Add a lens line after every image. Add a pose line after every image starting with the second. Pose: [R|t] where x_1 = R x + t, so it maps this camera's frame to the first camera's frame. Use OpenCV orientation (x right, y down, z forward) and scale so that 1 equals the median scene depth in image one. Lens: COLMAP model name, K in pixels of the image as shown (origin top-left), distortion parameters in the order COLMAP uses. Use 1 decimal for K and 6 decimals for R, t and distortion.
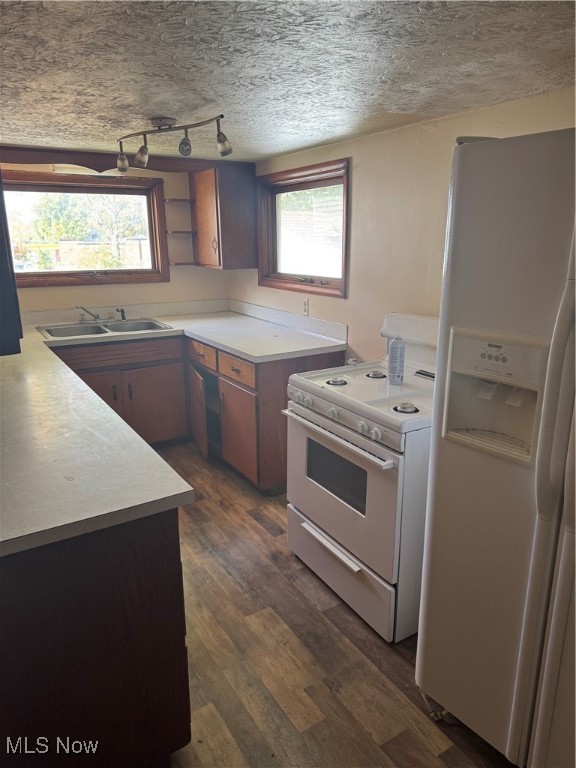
lens RADIAL K [[546.1, 0, 286.4], [0, 546.1, 372.2], [0, 0, 1]] dist [-0.000163, -0.006067]
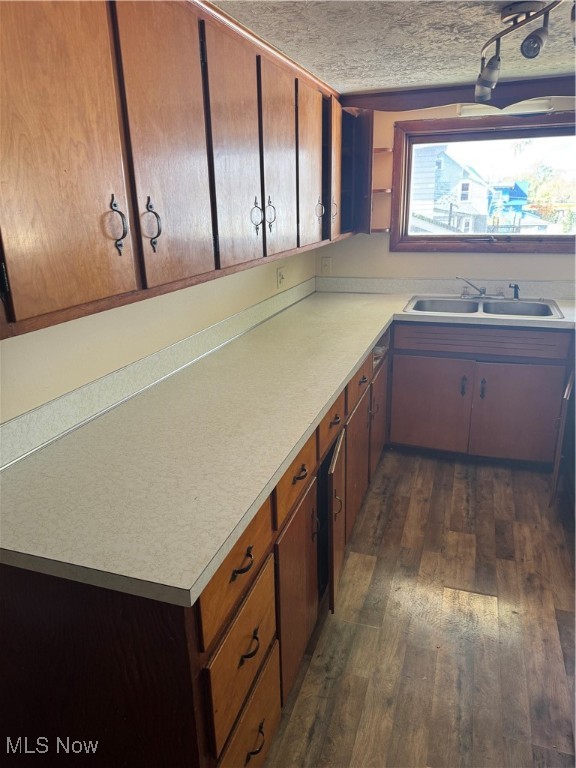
lens RADIAL K [[546.1, 0, 286.4], [0, 546.1, 372.2], [0, 0, 1]] dist [-0.000163, -0.006067]
pose [[0.621469, 0.215936, -0.753092, 0.135076], [-0.166987, 0.975686, 0.141960, -0.054811], [0.765435, 0.037533, 0.642417, 0.265664]]
